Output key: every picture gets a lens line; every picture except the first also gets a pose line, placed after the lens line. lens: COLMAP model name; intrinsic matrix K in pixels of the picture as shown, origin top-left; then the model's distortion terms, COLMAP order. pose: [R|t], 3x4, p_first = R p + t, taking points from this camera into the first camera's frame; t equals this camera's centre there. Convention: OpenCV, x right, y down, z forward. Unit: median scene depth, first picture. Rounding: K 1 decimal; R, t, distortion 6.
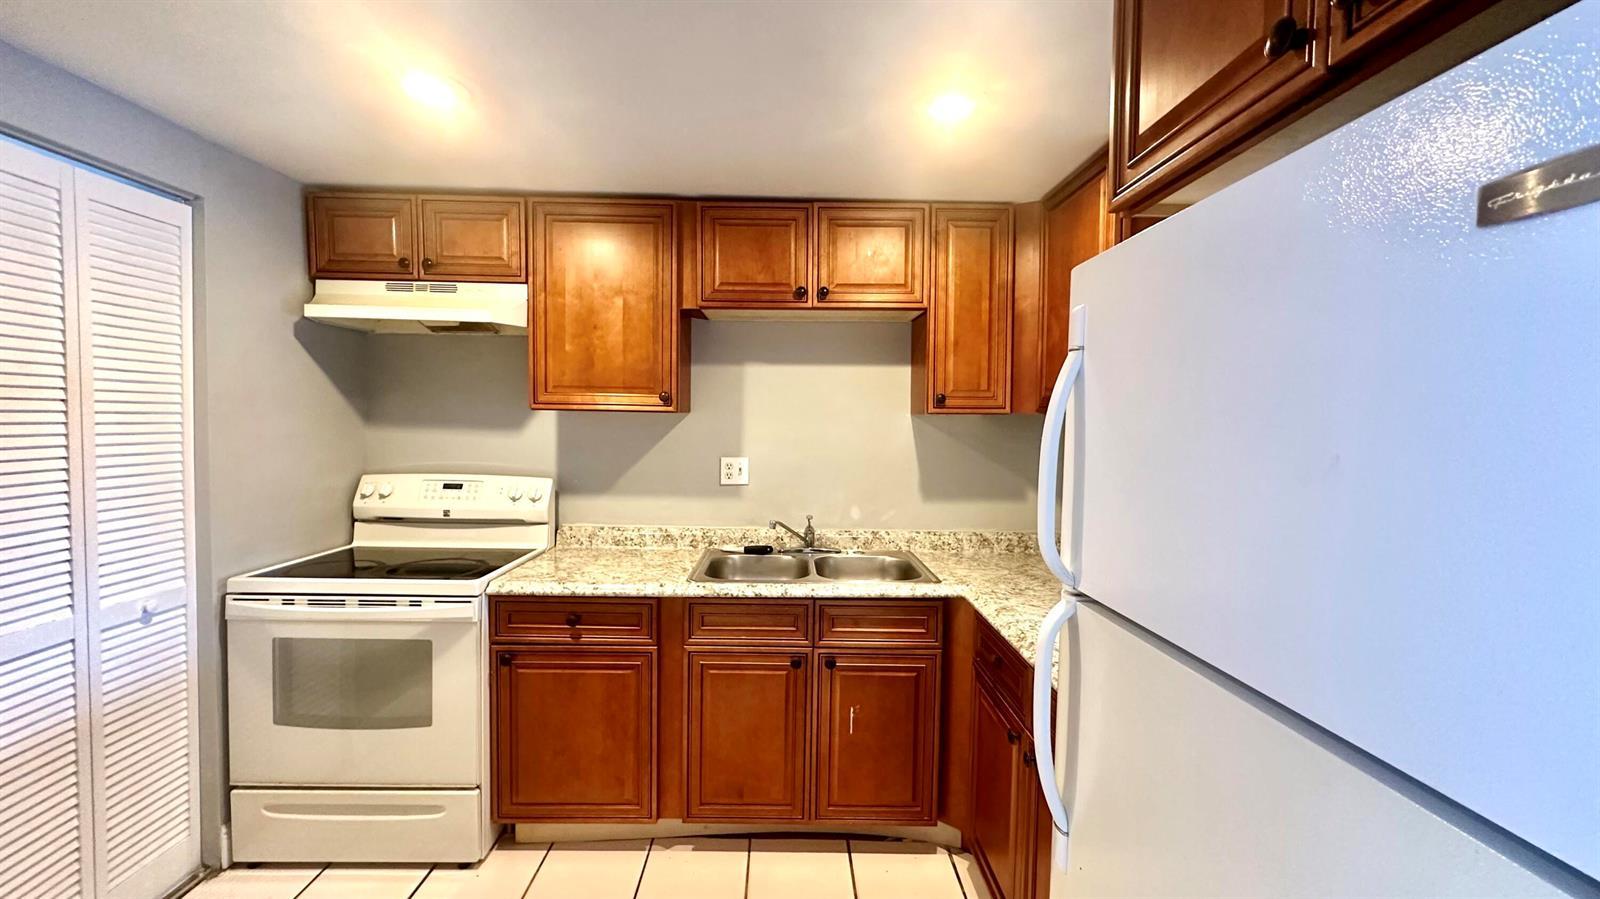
lens RADIAL K [[648.7, 0, 790.7], [0, 648.7, 444.2], [0, 0, 1]] dist [-0.004573, 0.000671]
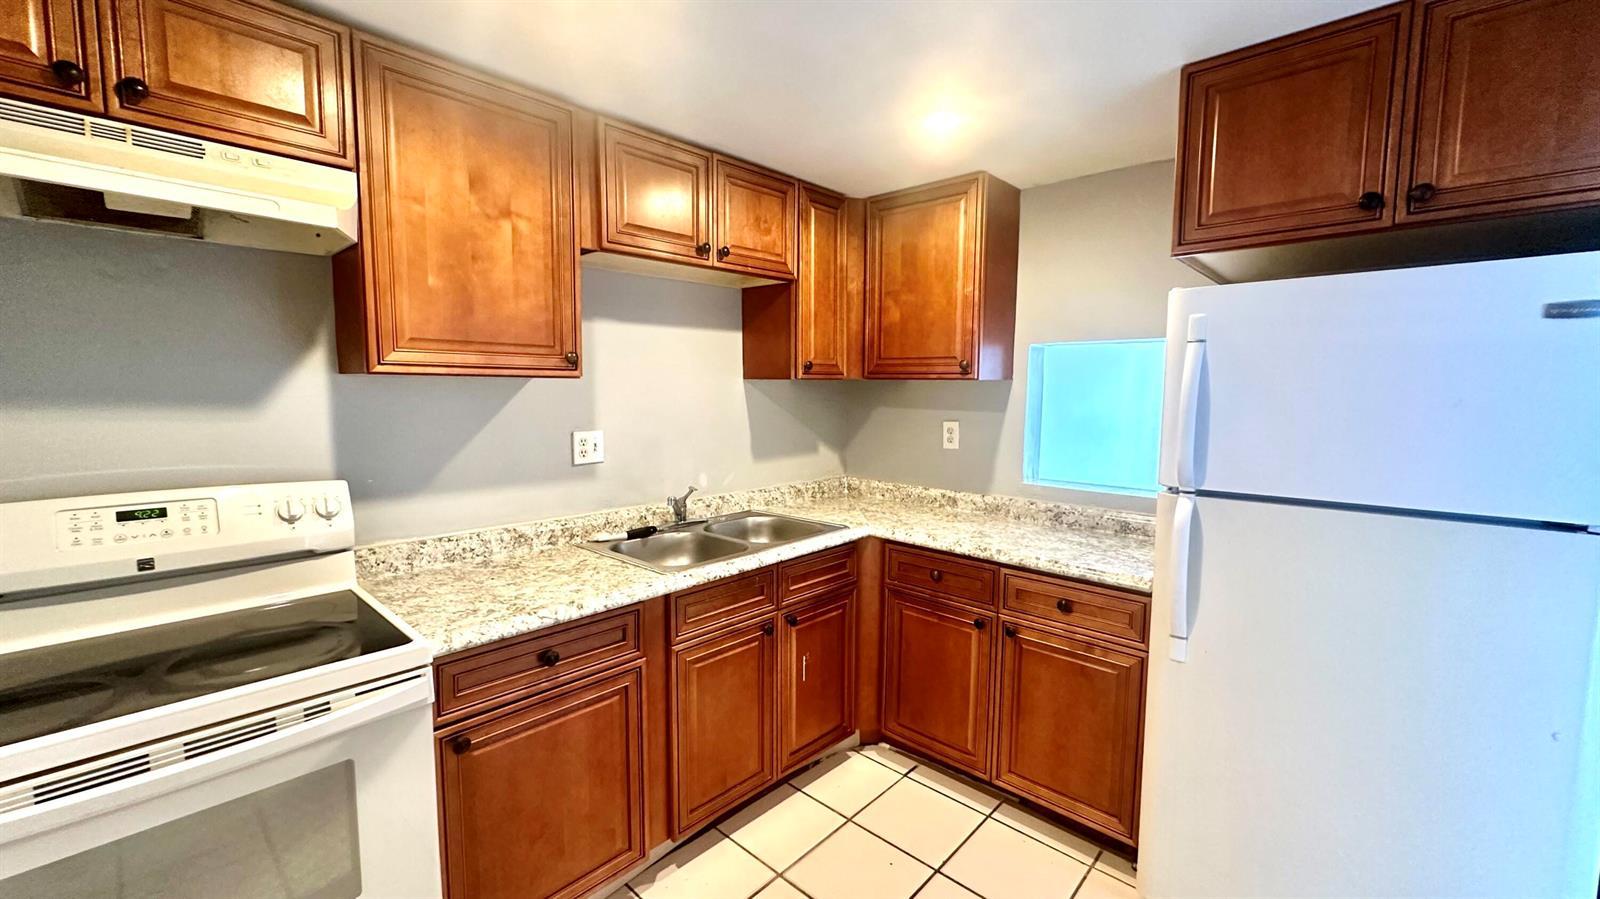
lens RADIAL K [[648.7, 0, 795.6], [0, 648.7, 446.4], [0, 0, 1]] dist [-0.004573, 0.000671]
pose [[0.688168, -0.076212, 0.721538, -0.584930], [0.032208, 0.996696, 0.074557, -0.016238], [-0.724836, -0.028068, 0.688349, 0.253974]]
